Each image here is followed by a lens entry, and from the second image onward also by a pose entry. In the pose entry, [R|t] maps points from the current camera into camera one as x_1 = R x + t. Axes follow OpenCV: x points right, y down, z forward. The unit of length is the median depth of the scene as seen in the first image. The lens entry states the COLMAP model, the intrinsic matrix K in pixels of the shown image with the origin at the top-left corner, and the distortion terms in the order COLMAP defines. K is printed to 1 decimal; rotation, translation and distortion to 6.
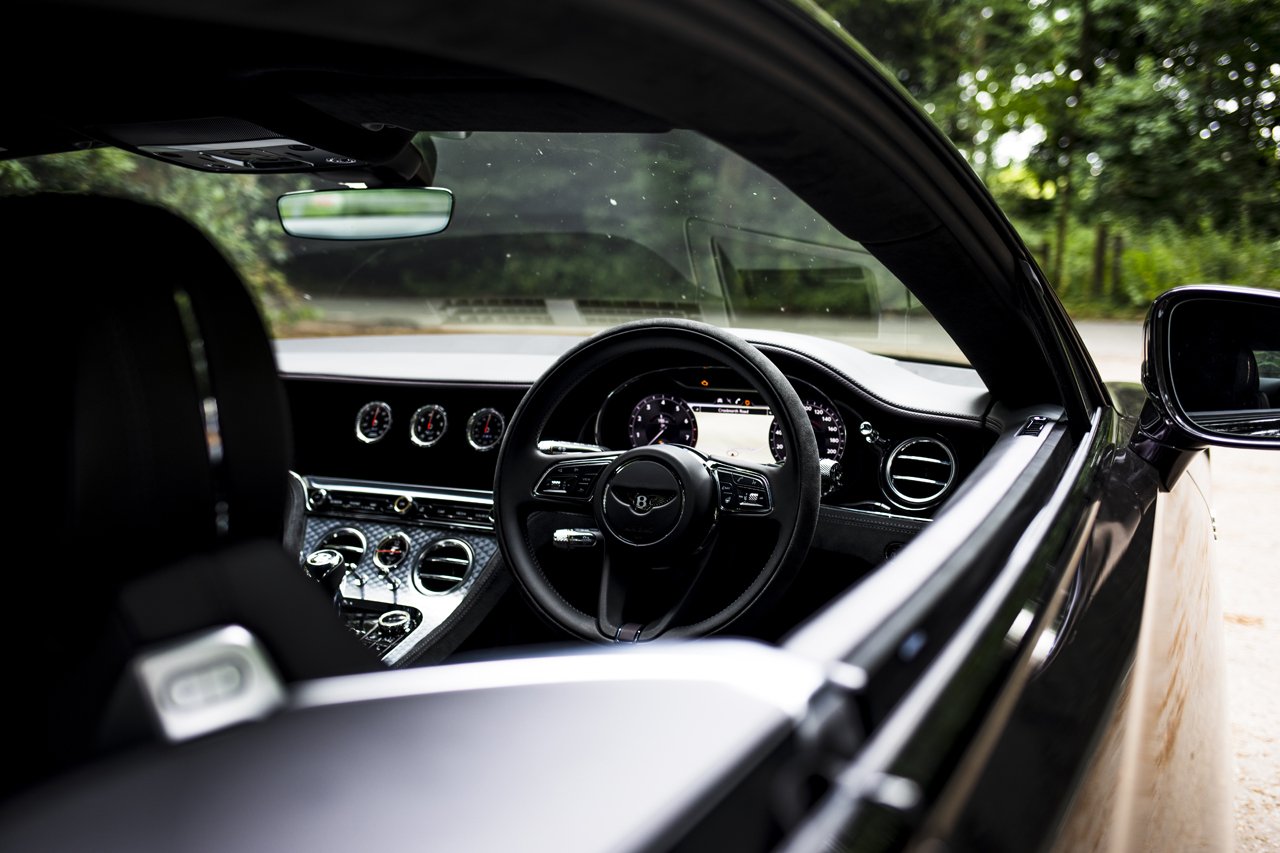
lens RADIAL K [[1272.5, 0, 640.0], [0, 1272.5, 426.5], [0, 0, 1]] dist [-0.008799, -0.001351]
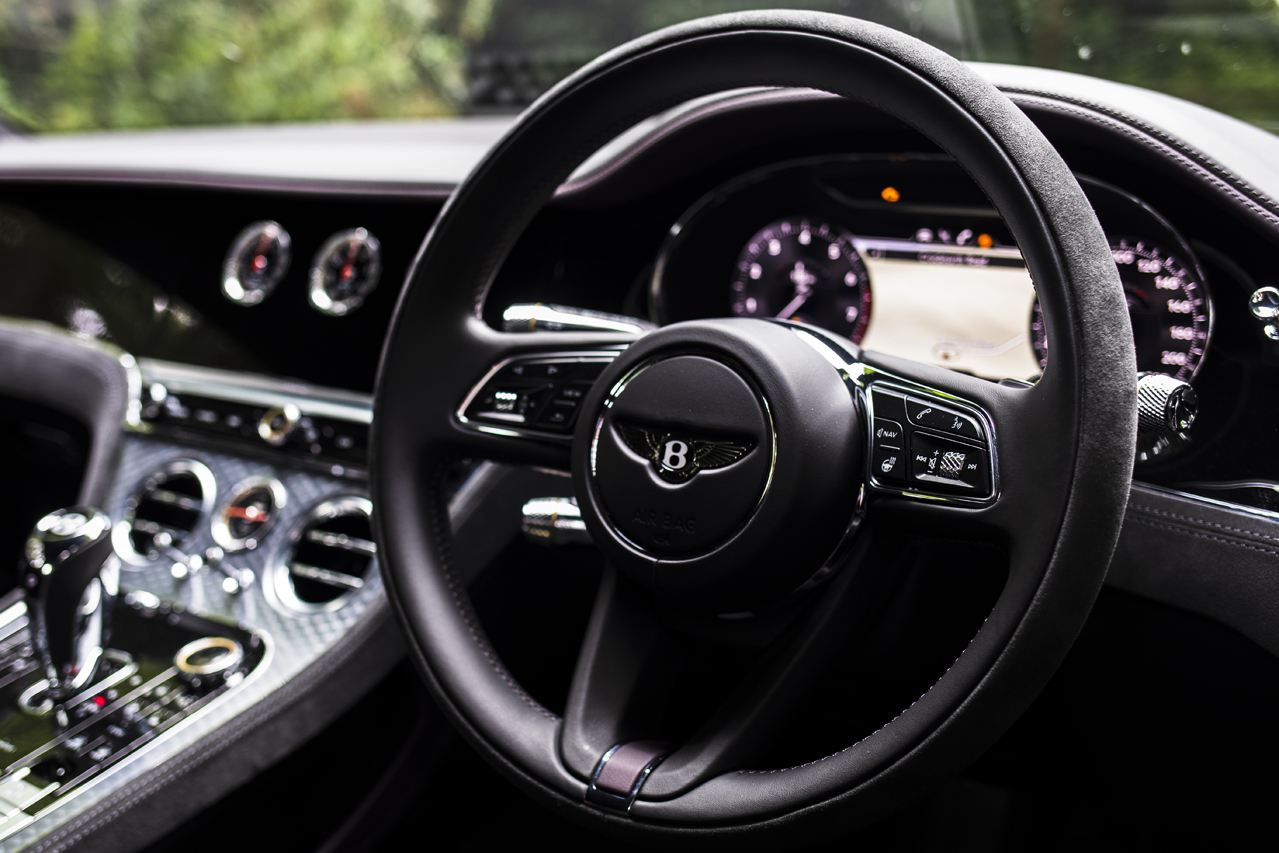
lens RADIAL K [[1438.7, 0, 639.5], [0, 1438.7, 426.5], [0, 0, 1]] dist [-0.059795, 0.038322]
pose [[0.976212, 0.057390, -0.209083, 0.077762], [-0.043279, 0.996505, 0.071453, 0.015924], [0.212453, -0.060704, 0.975284, 0.498176]]
